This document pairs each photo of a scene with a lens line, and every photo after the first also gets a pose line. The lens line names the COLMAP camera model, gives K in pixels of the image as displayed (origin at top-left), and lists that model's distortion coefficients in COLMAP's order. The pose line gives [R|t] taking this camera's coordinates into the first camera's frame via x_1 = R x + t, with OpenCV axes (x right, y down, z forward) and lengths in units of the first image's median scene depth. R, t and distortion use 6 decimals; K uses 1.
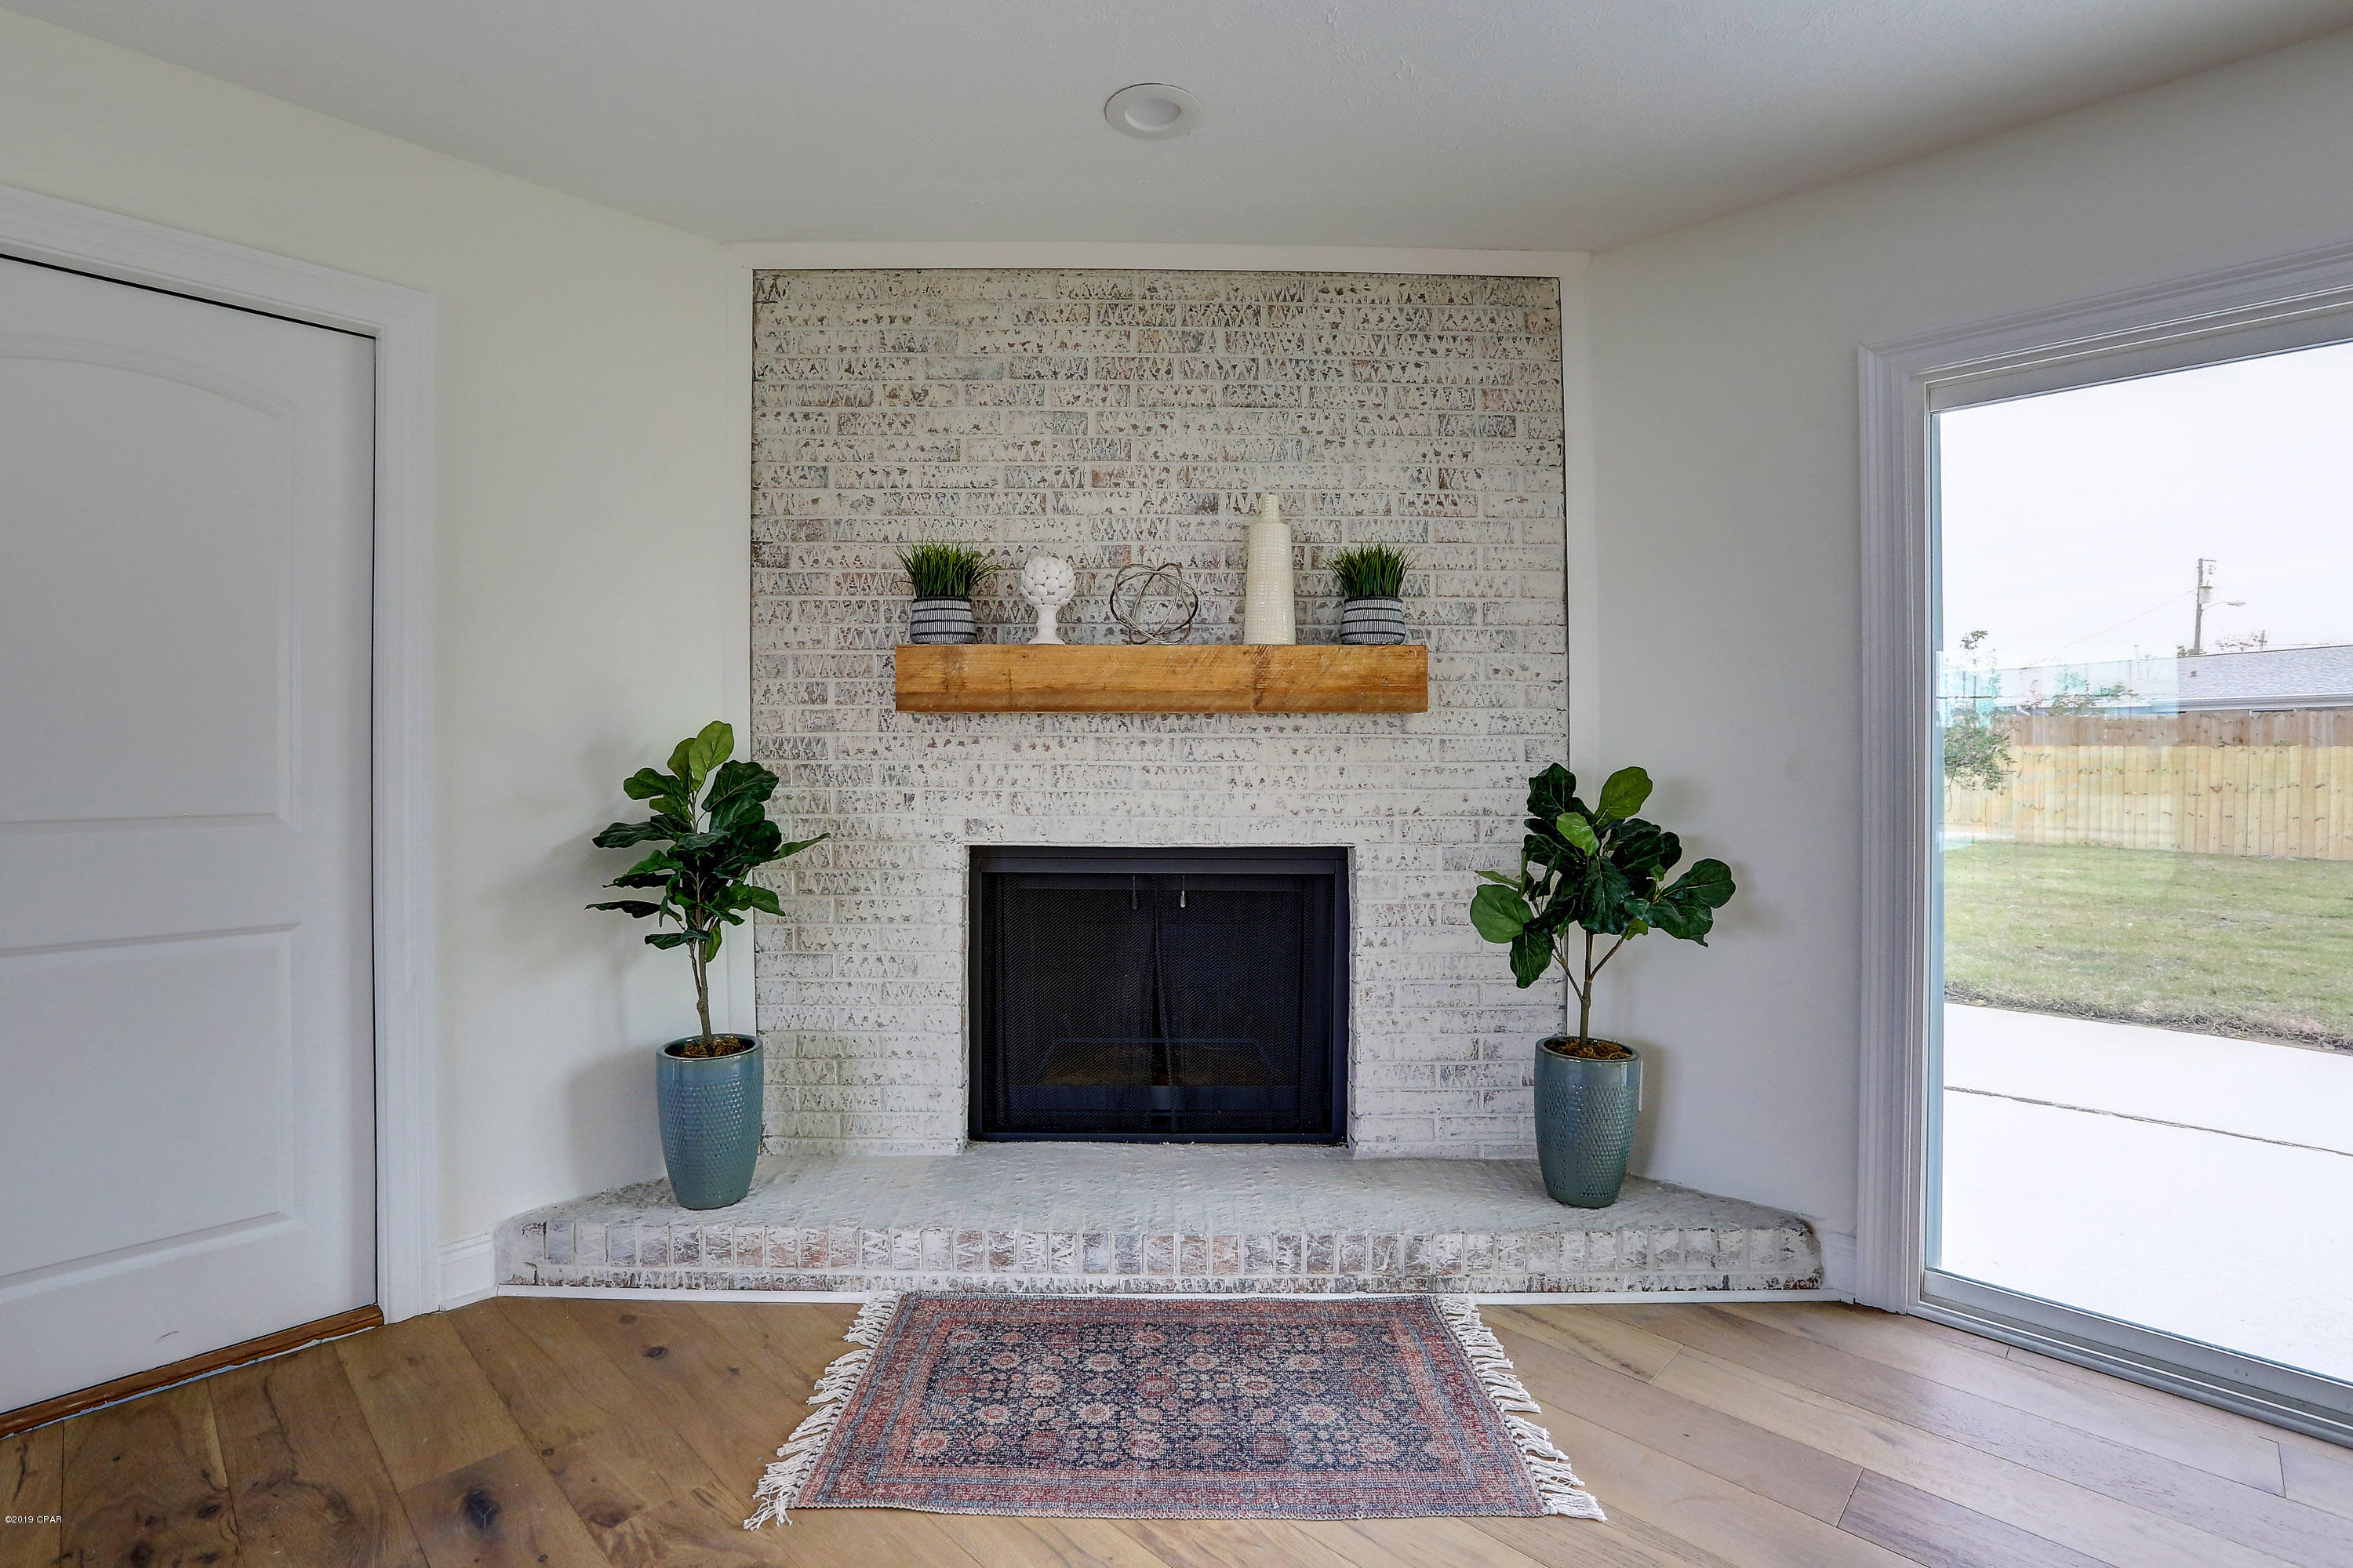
lens RADIAL K [[1084.5, 0, 1186.9], [0, 1084.5, 756.2], [0, 0, 1]] dist [-0.056972, 0.023451]
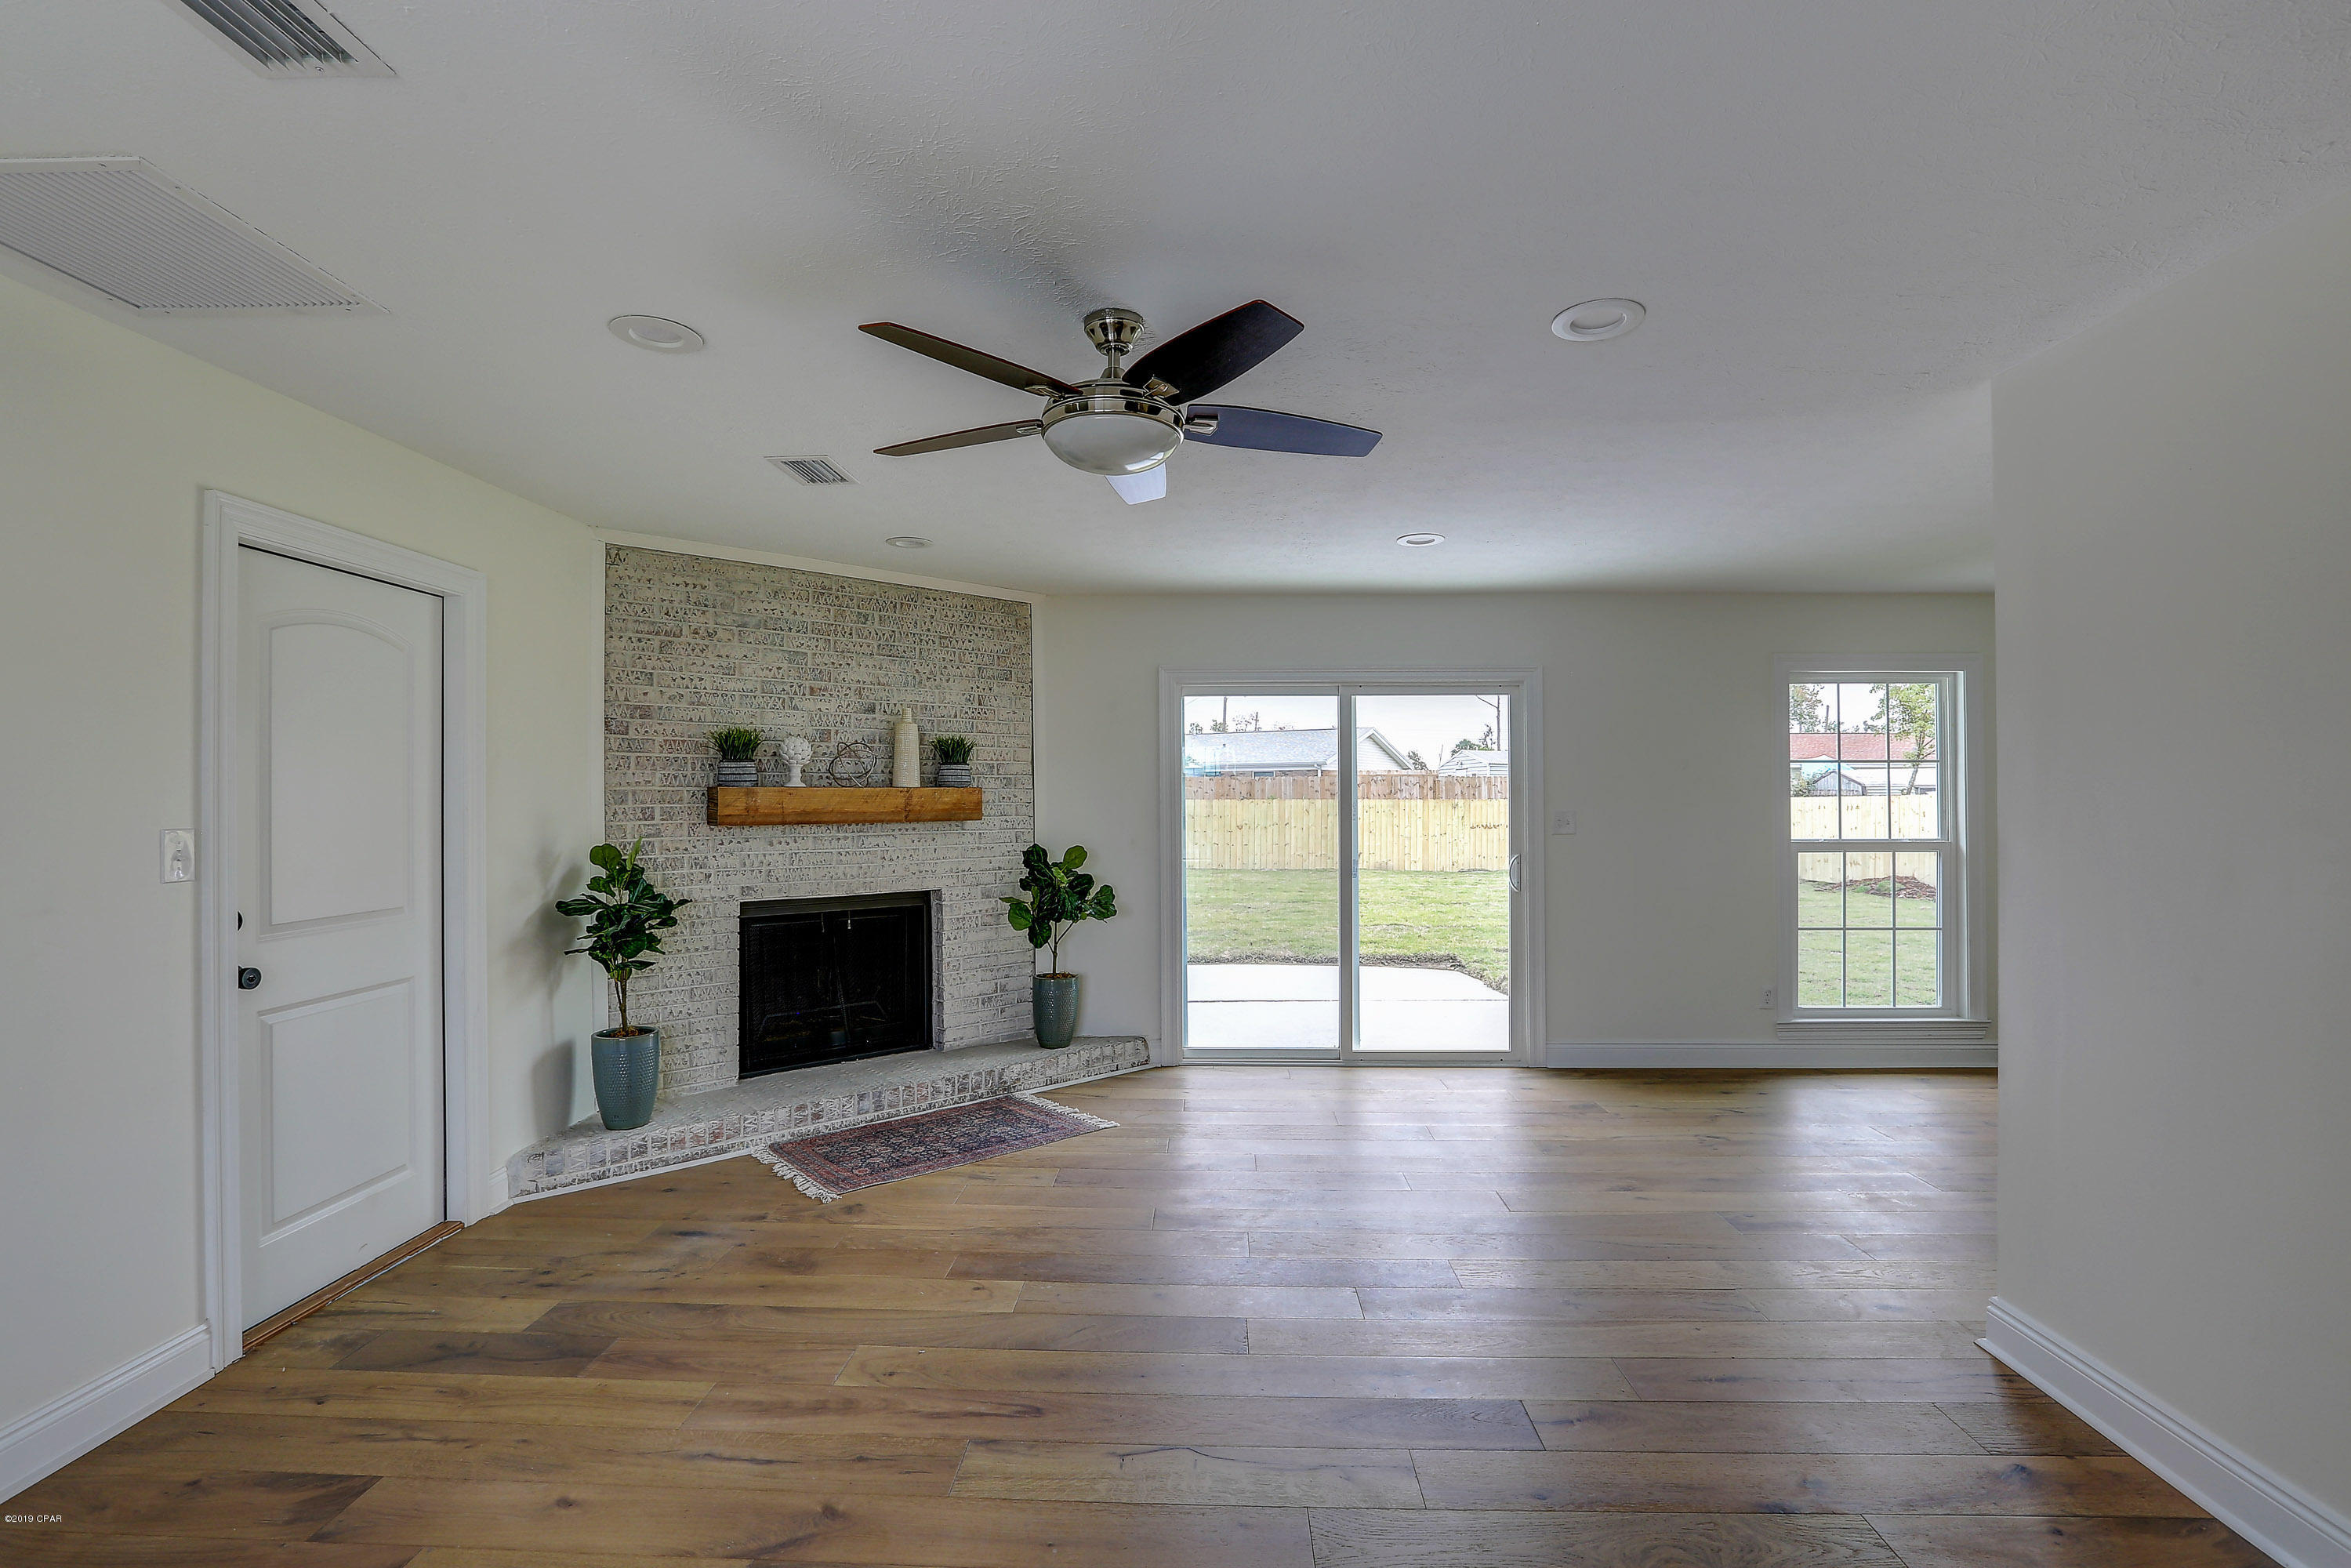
lens RADIAL K [[1069.6, 0, 1175.5], [0, 1069.6, 784.0], [0, 0, 1]] dist [-0.001885, -0.000225]
pose [[0.749621, 0.006698, 0.661833, -0.816655], [0.001577, 0.999928, -0.011906, -0.083349], [-0.661866, 0.009969, 0.749556, -0.728113]]
